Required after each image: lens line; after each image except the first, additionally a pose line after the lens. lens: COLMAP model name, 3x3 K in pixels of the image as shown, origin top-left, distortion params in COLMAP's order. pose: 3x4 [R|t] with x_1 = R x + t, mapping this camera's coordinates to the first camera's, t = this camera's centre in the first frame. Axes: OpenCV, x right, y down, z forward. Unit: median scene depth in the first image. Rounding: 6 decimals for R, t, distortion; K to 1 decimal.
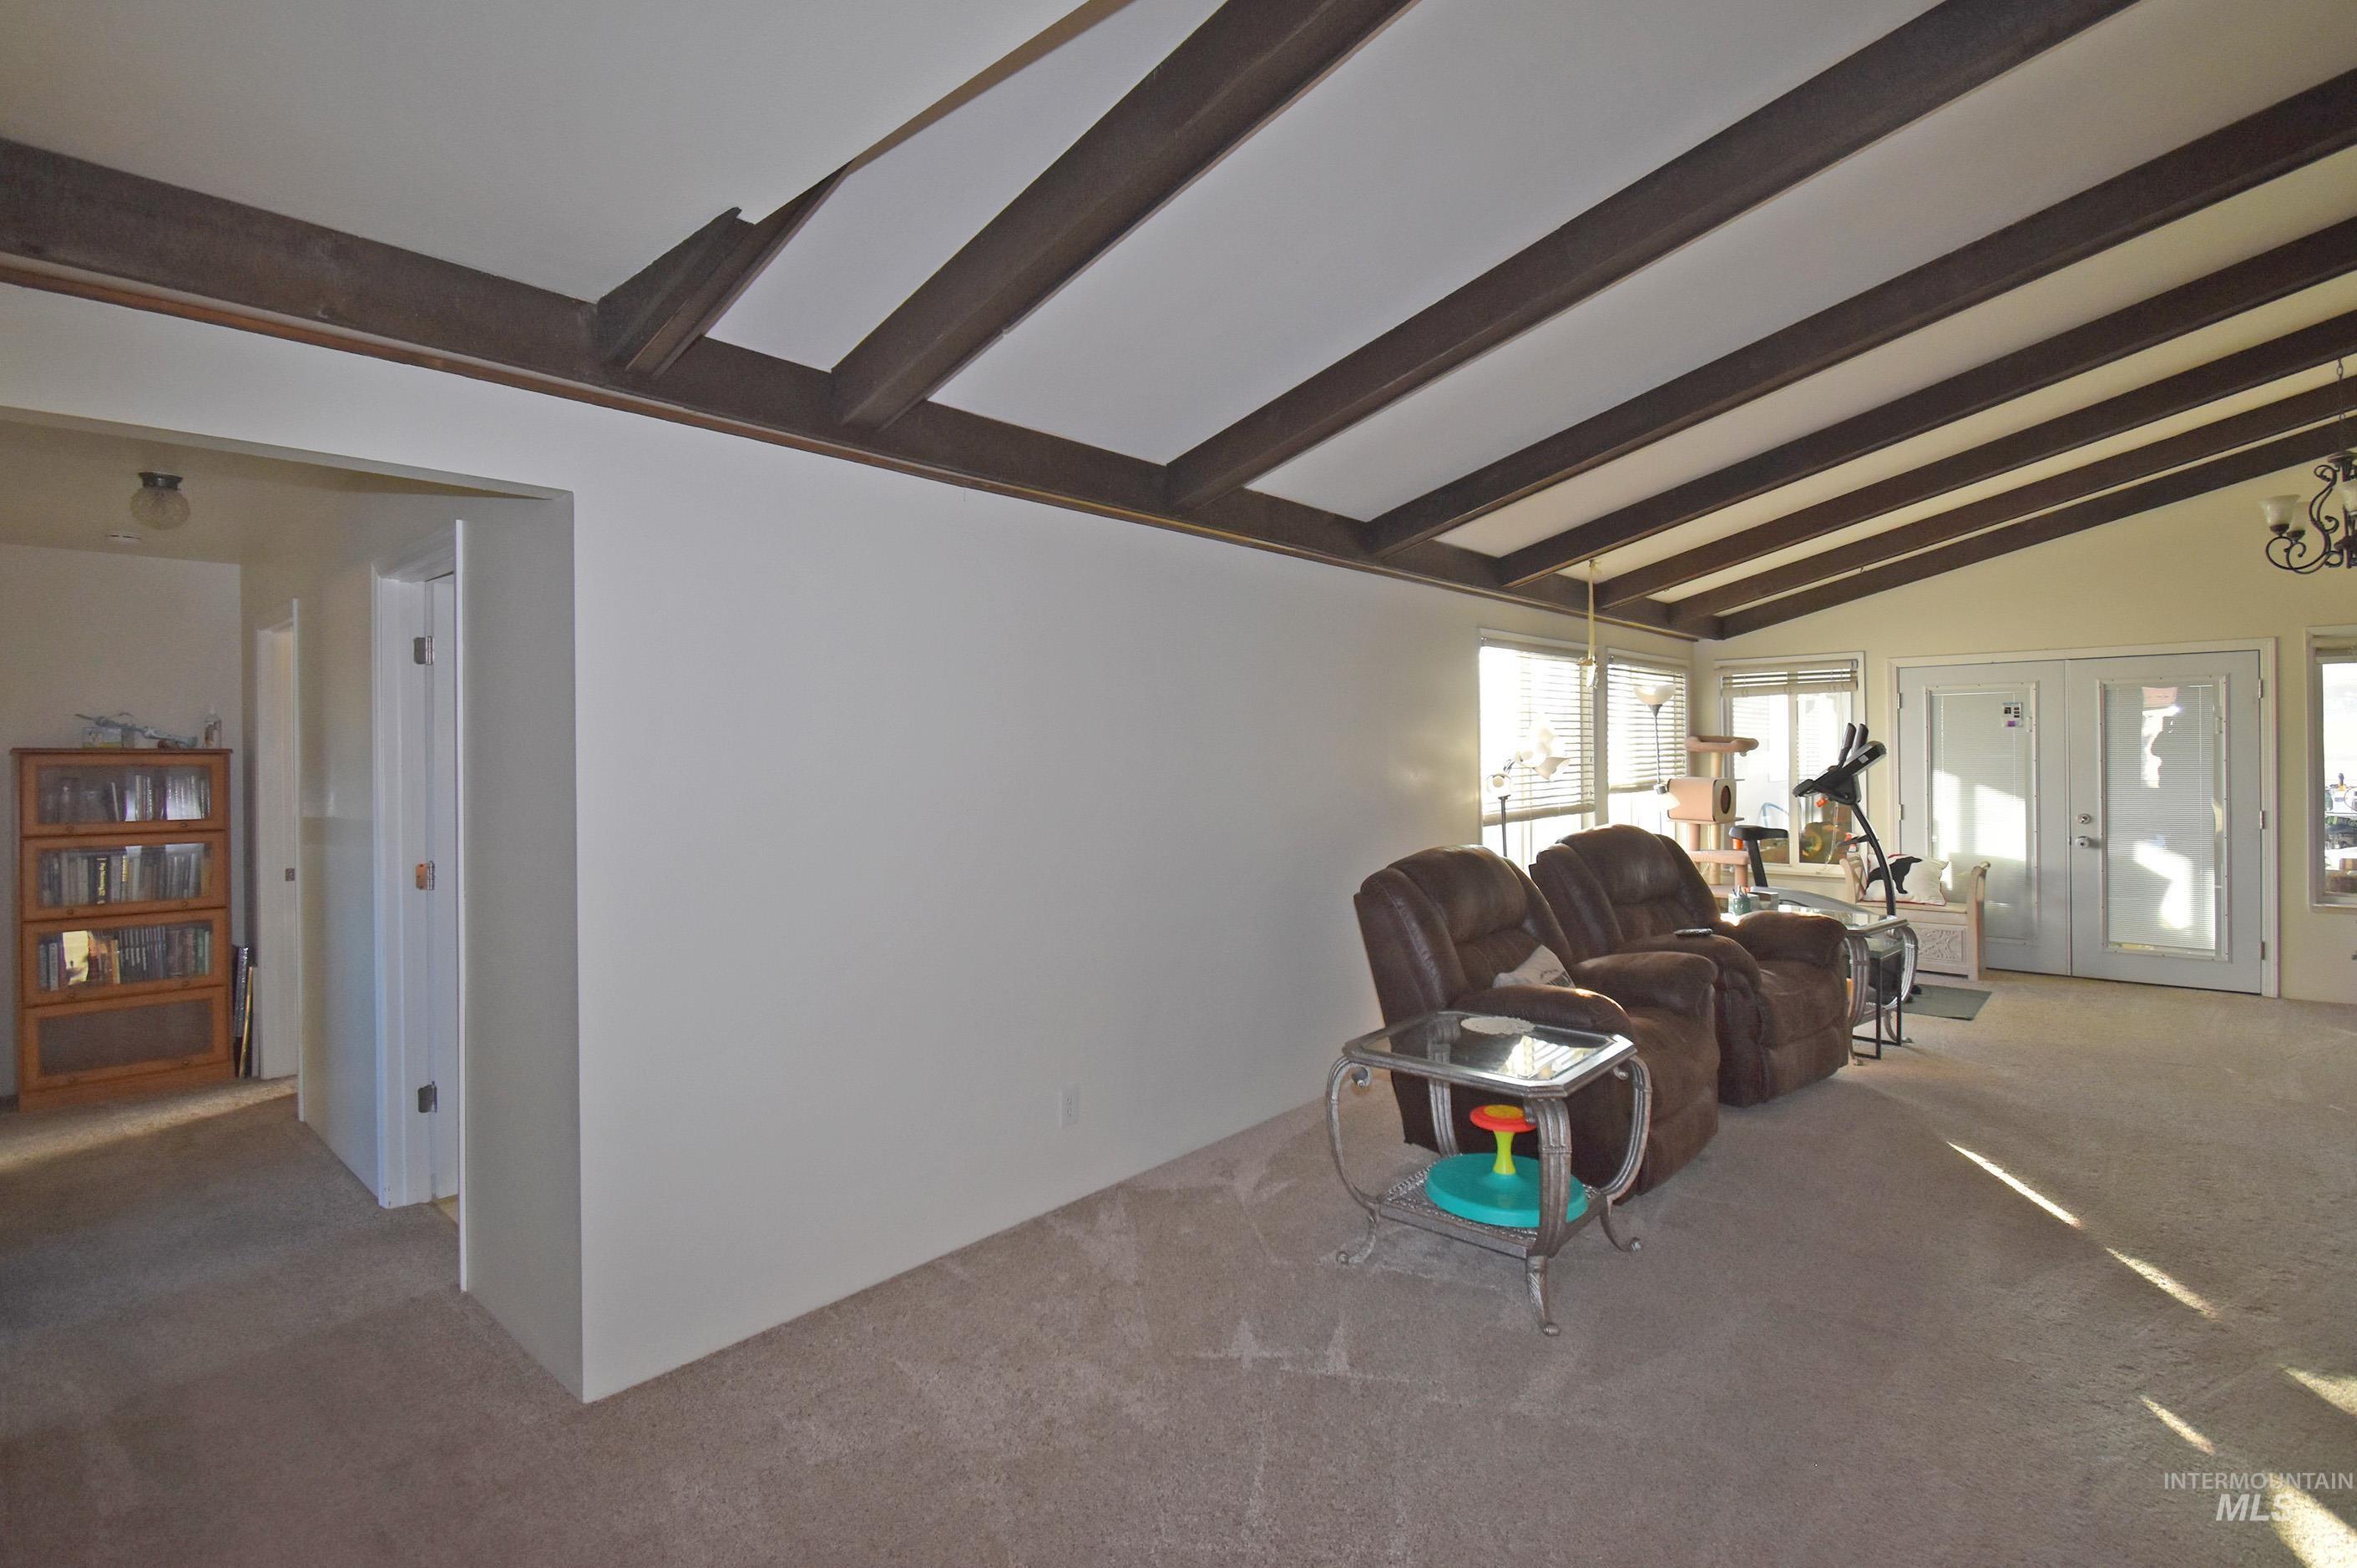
lens RADIAL K [[1064.0, 0, 1178.5], [0, 1064.0, 784.0], [0, 0, 1]] dist [-0.001797, -0.000566]
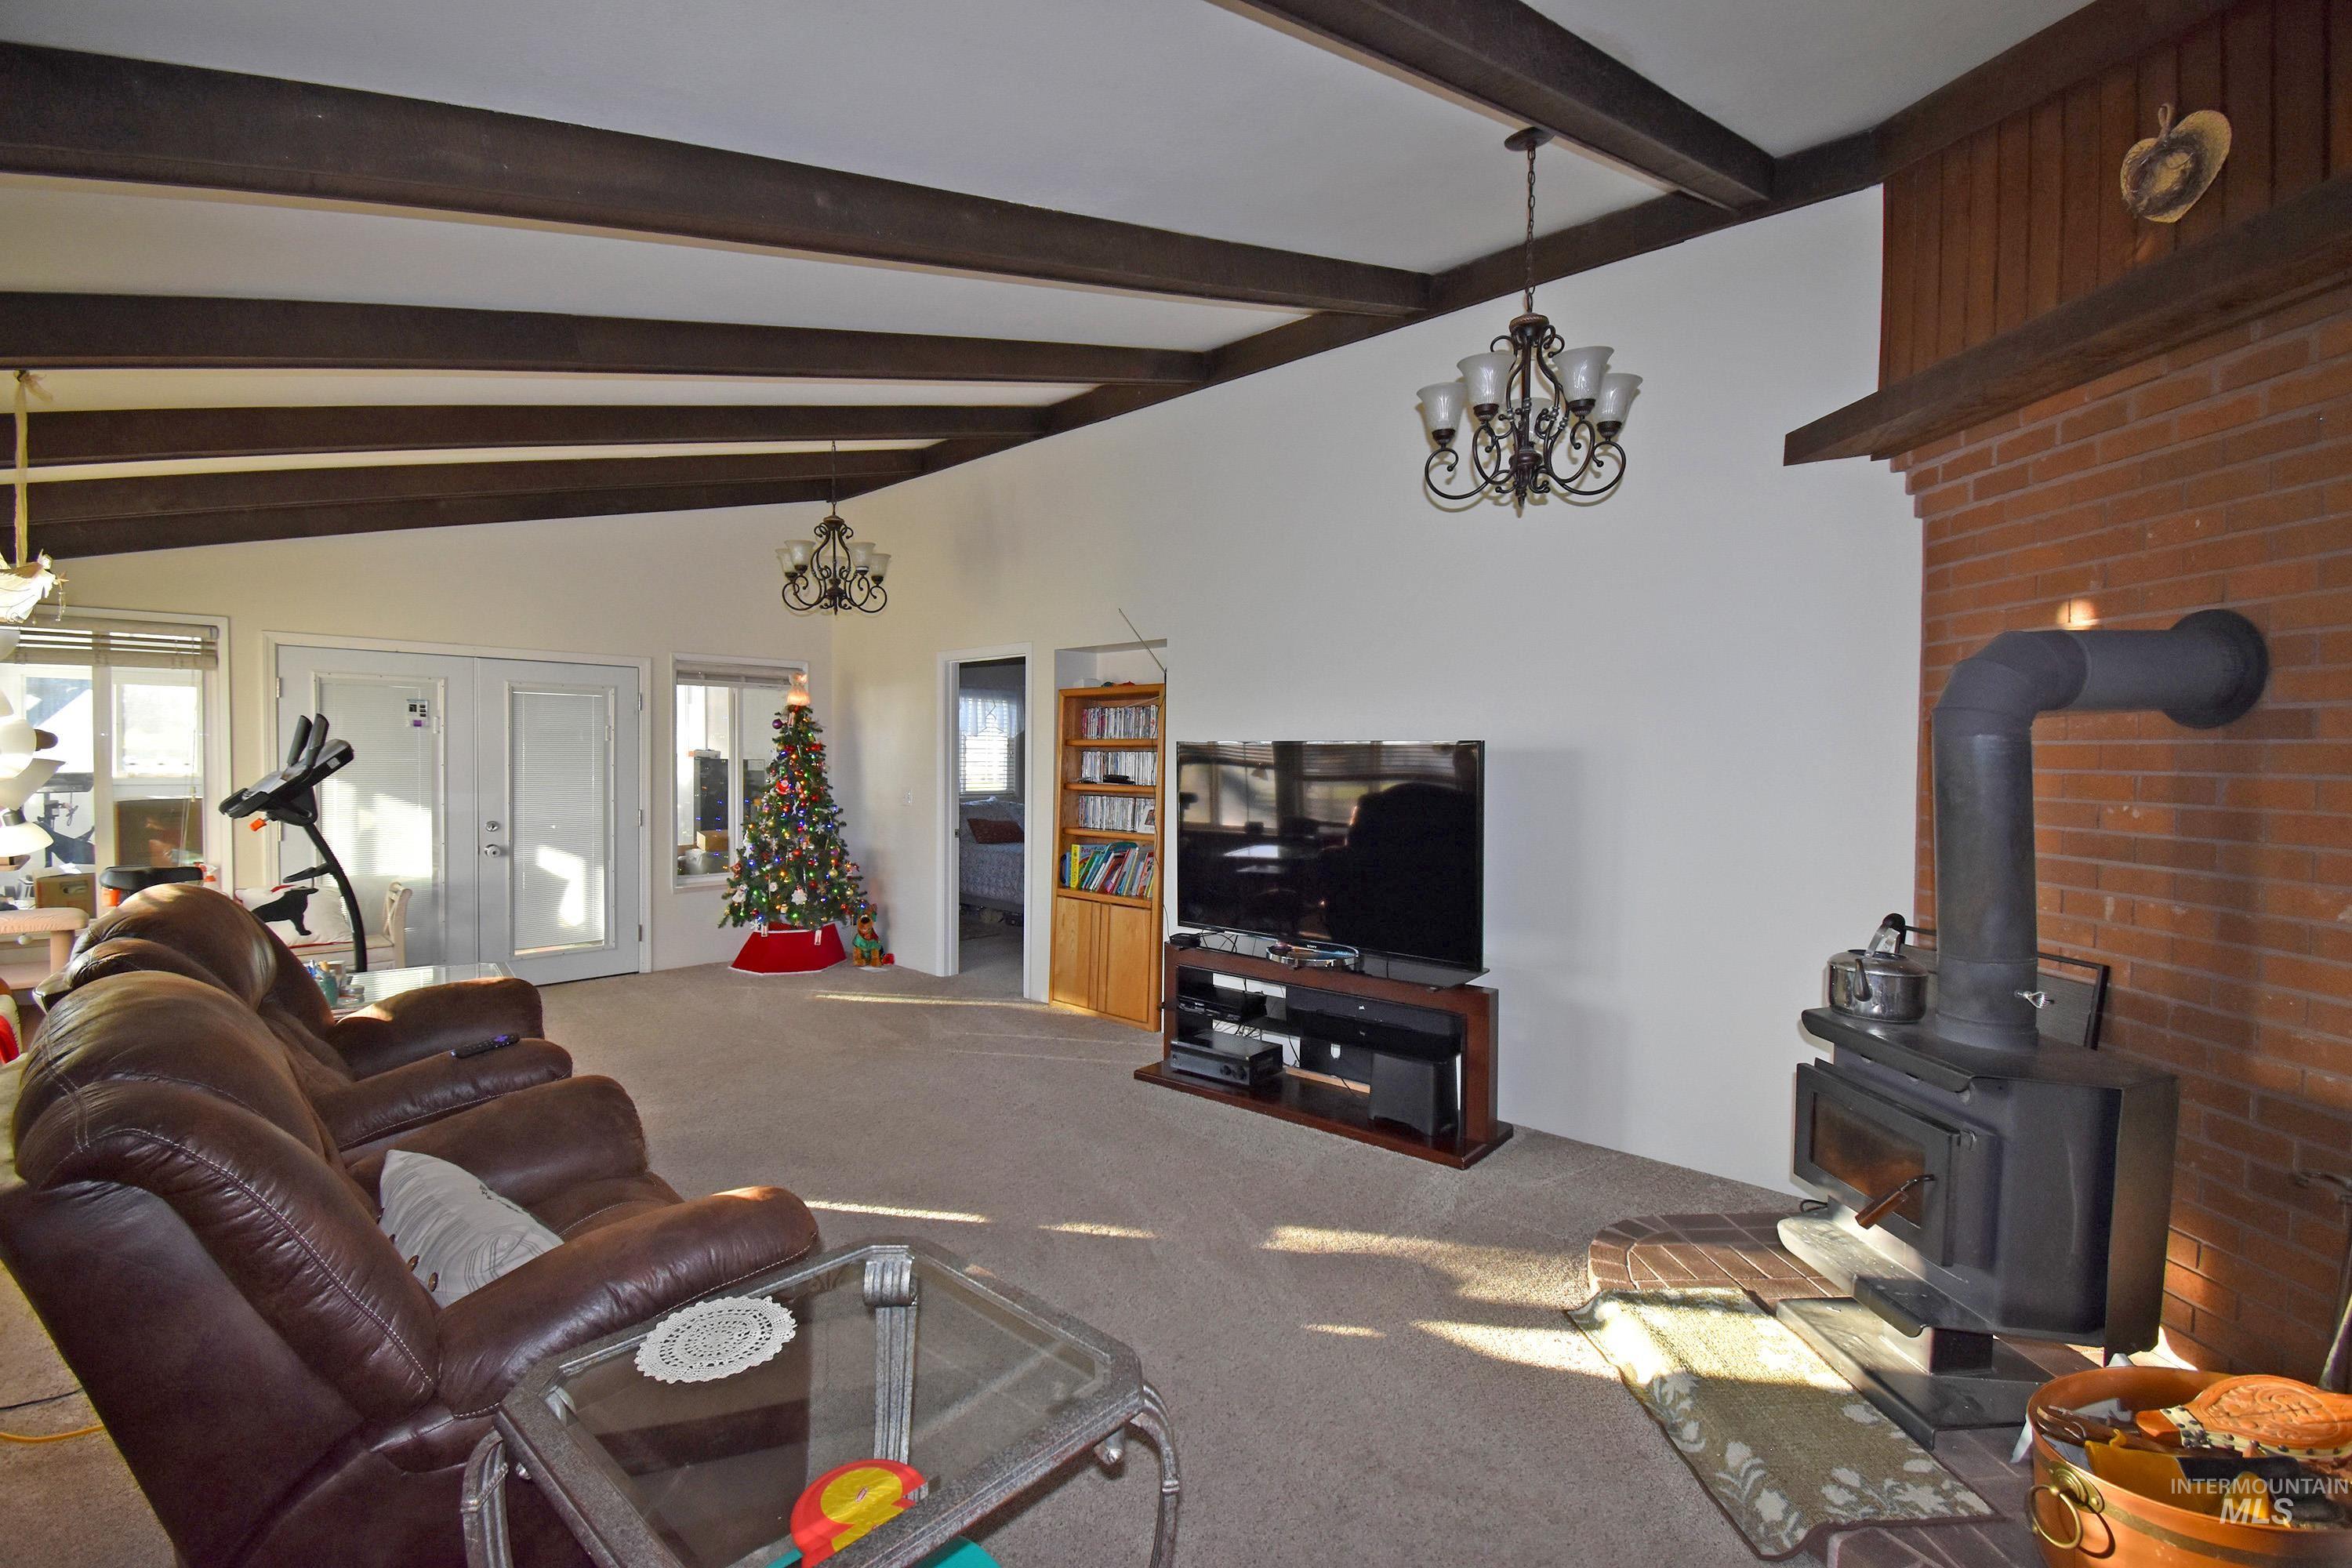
lens RADIAL K [[1061.8, 0, 1176.0], [0, 1061.8, 784.0], [0, 0, 1]] dist [-0.001797, -0.000566]
pose [[0.040469, -0.015440, 0.999062, -0.075075], [0.018260, 0.999725, 0.014710, -0.008116], [-0.999014, 0.017647, 0.040739, 0.351623]]
